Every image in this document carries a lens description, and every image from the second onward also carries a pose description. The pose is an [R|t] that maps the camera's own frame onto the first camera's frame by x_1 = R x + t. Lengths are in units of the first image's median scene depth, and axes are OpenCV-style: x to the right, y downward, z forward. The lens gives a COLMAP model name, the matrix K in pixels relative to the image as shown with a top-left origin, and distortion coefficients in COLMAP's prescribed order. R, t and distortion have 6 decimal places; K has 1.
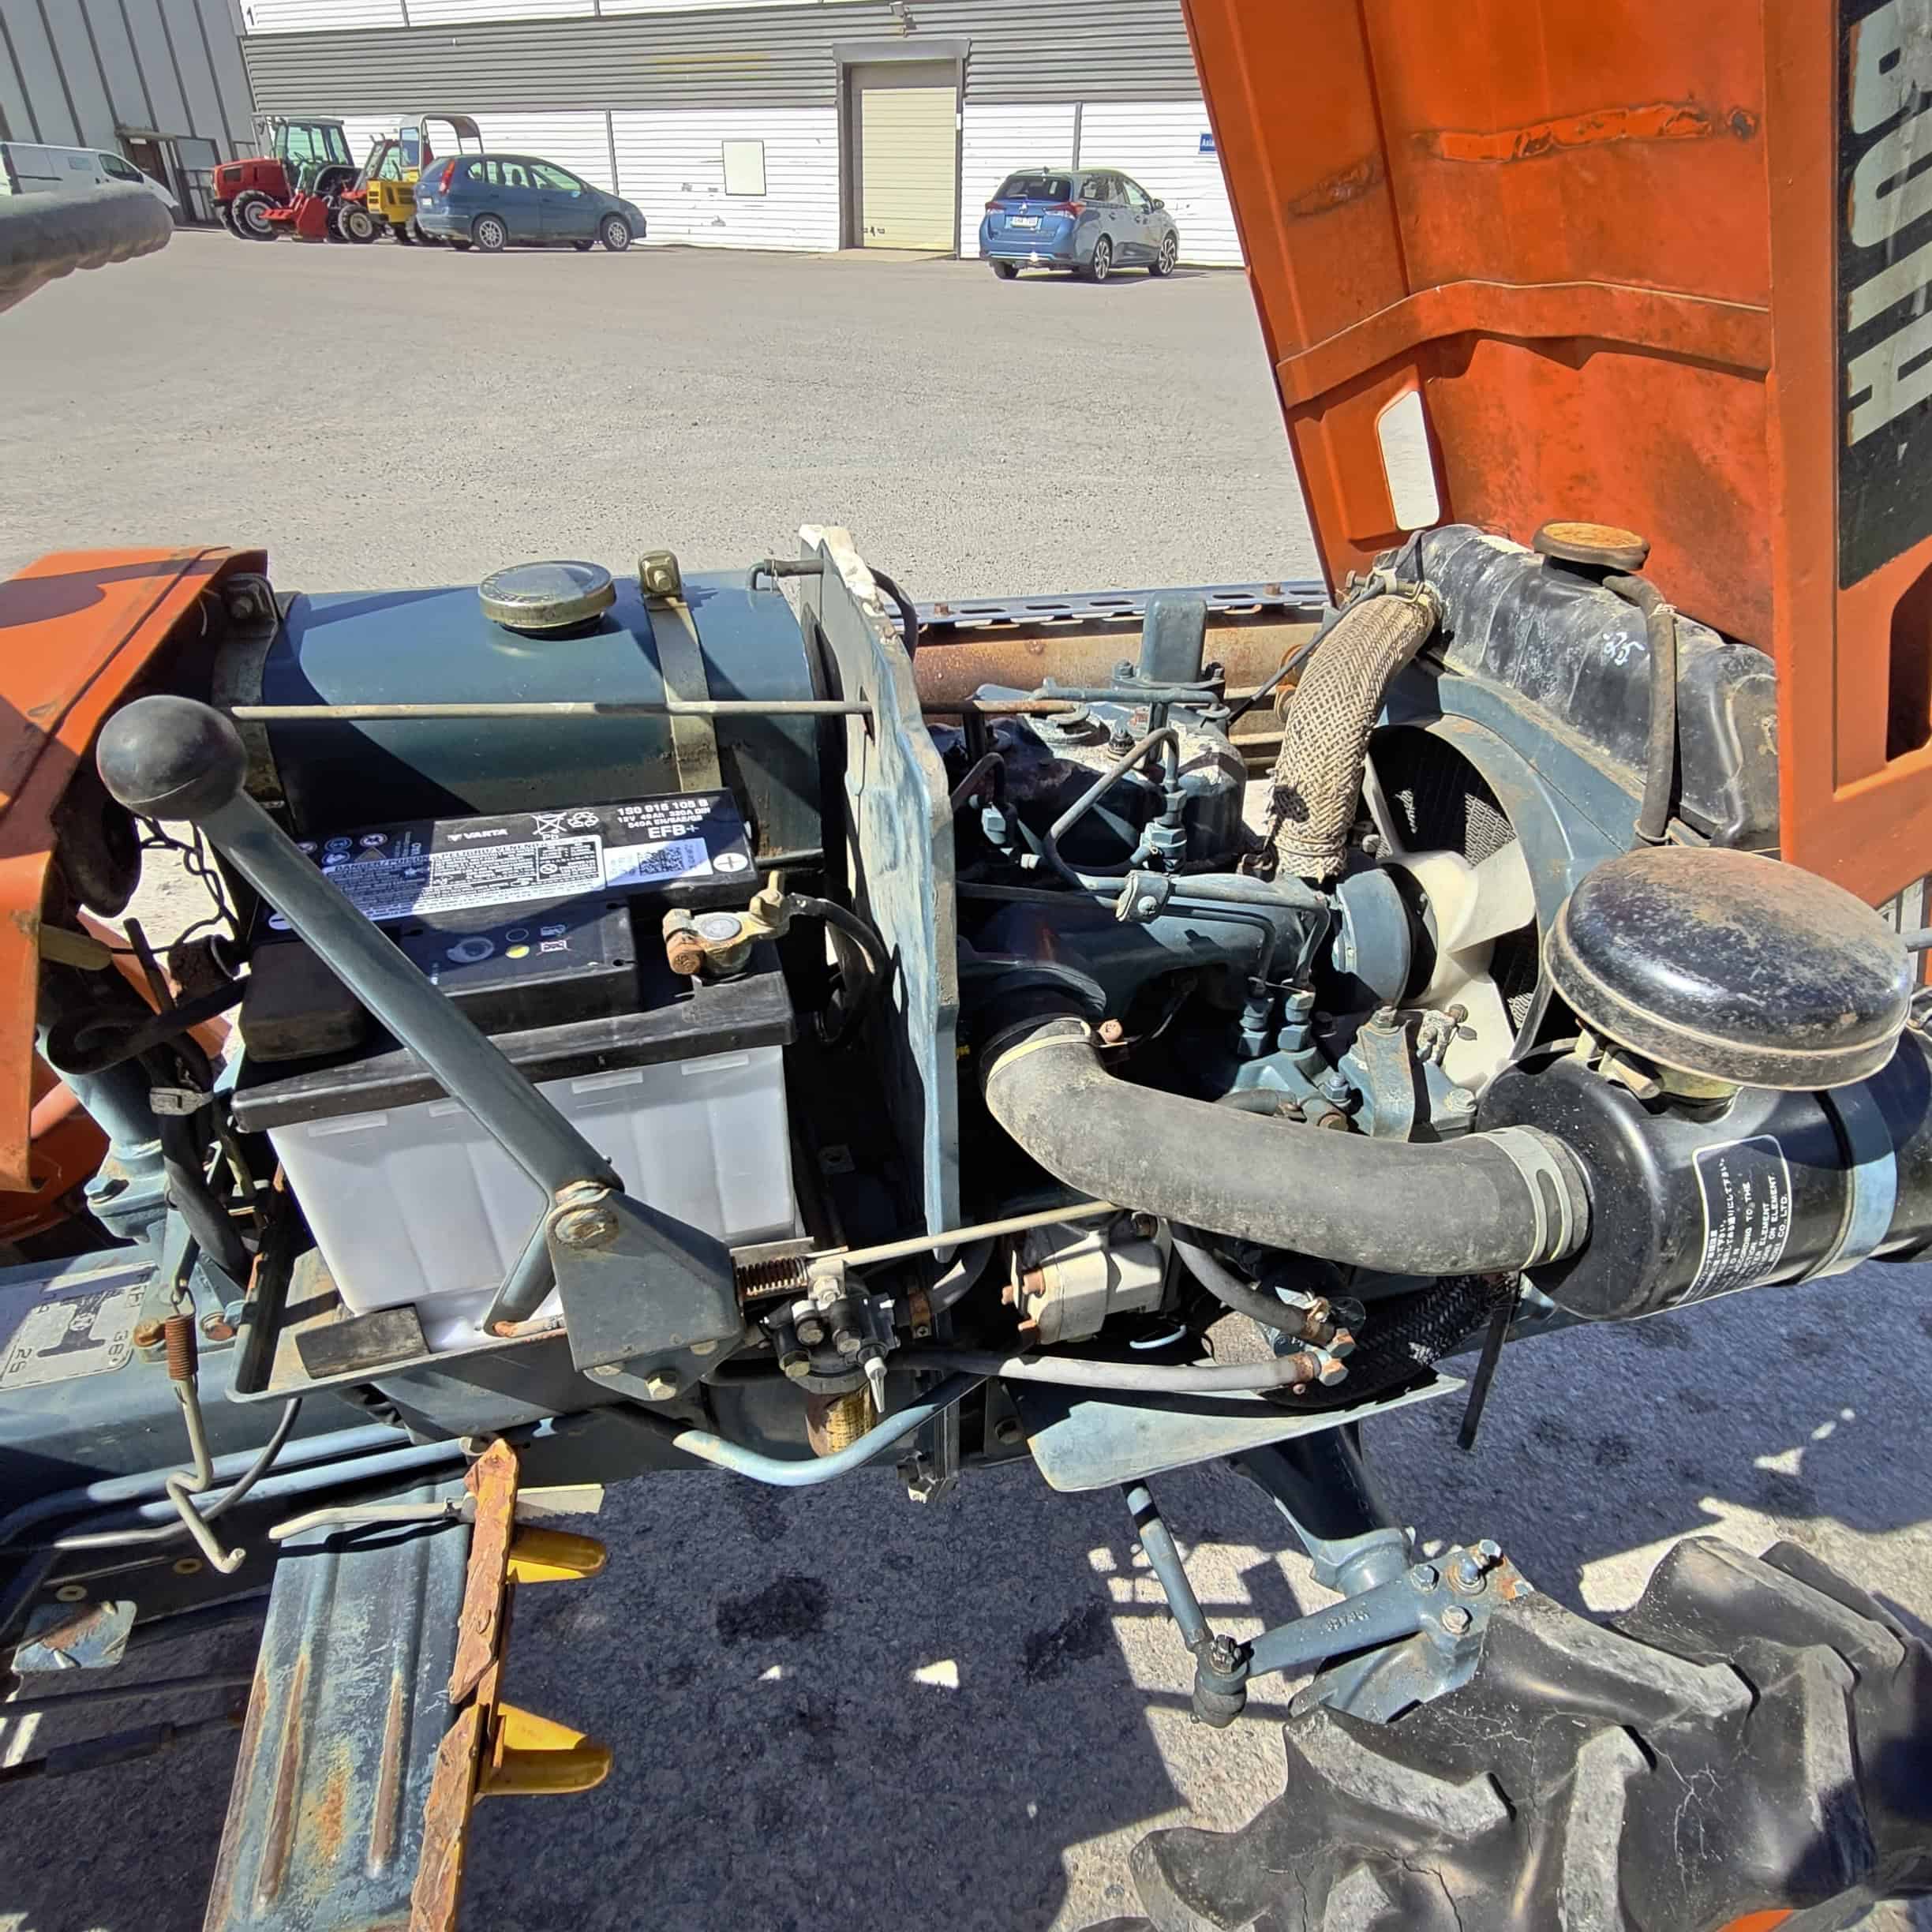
lens RADIAL K [[1217.1, 0, 978.4], [0, 1217.1, 962.6], [0, 0, 1]] dist [0.004892, -0.000859]
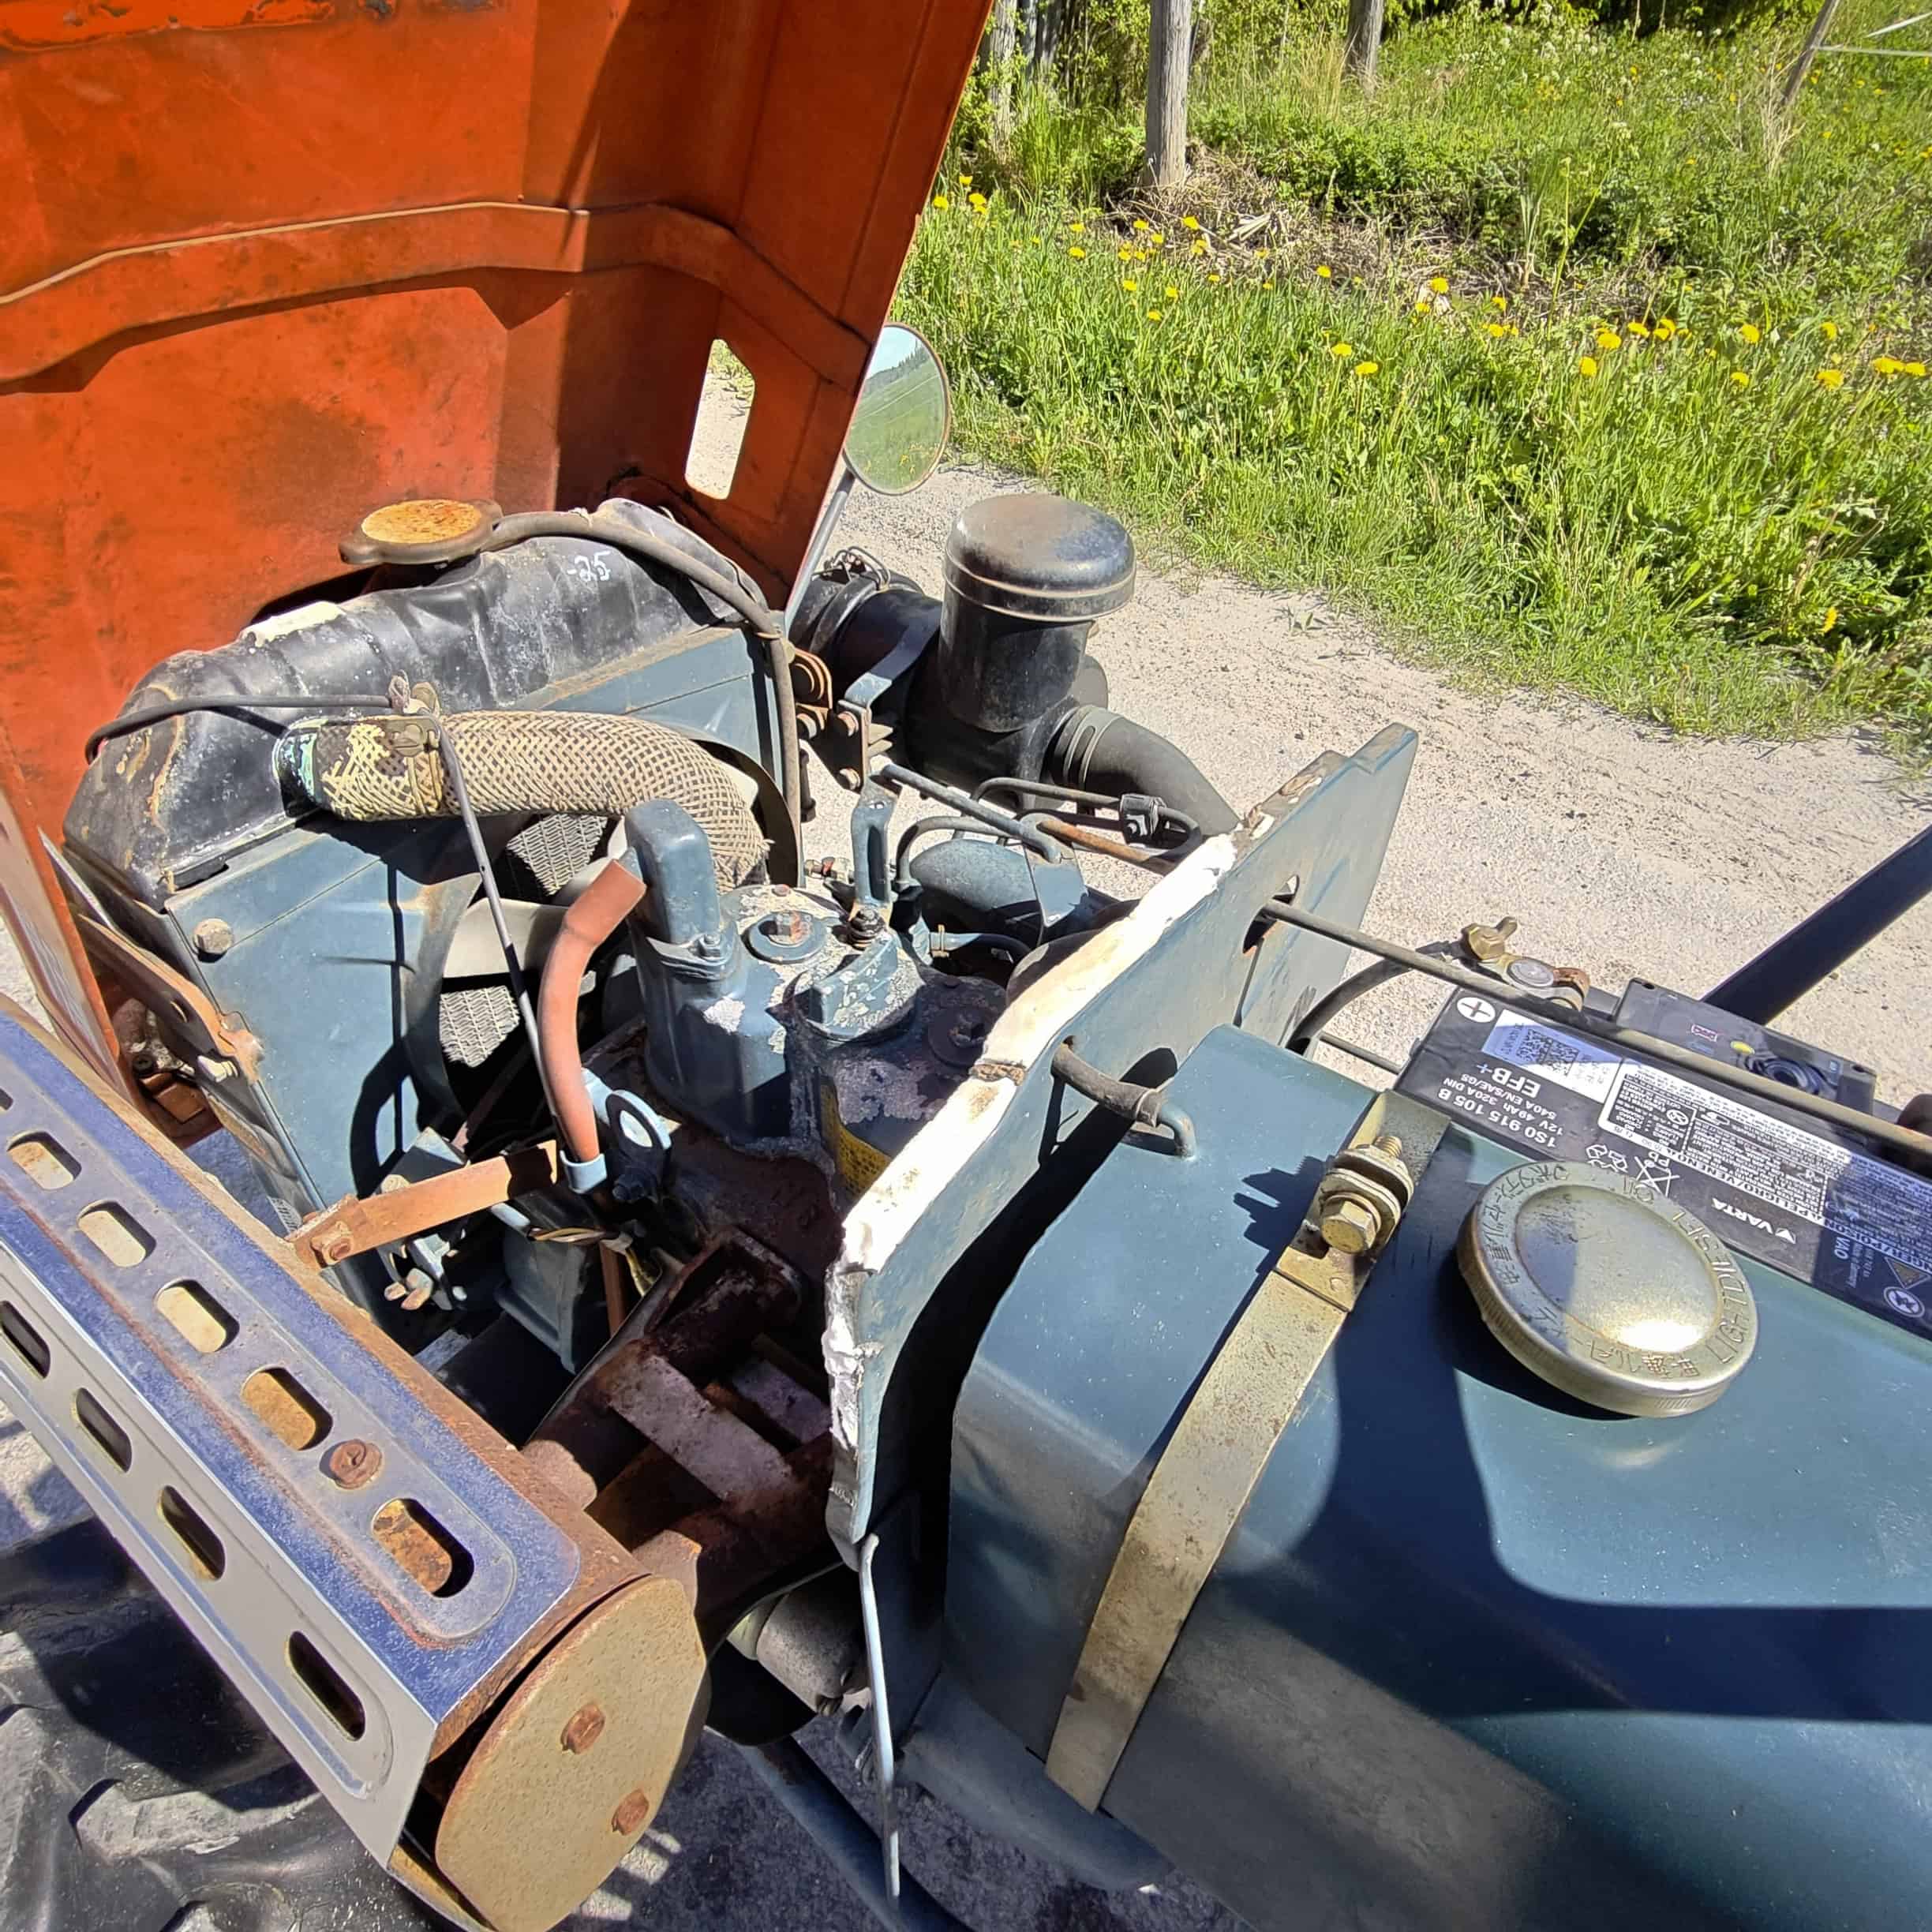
lens RADIAL K [[1198.6, 0, 982.3], [0, 1198.6, 971.2], [0, 0, 1]] dist [0.003415, -0.002005]
pose [[-0.610856, -0.555549, 0.564110, -0.445919], [0.399977, 0.398353, 0.825429, -0.925521], [-0.683281, 0.729849, -0.021130, 1.205644]]
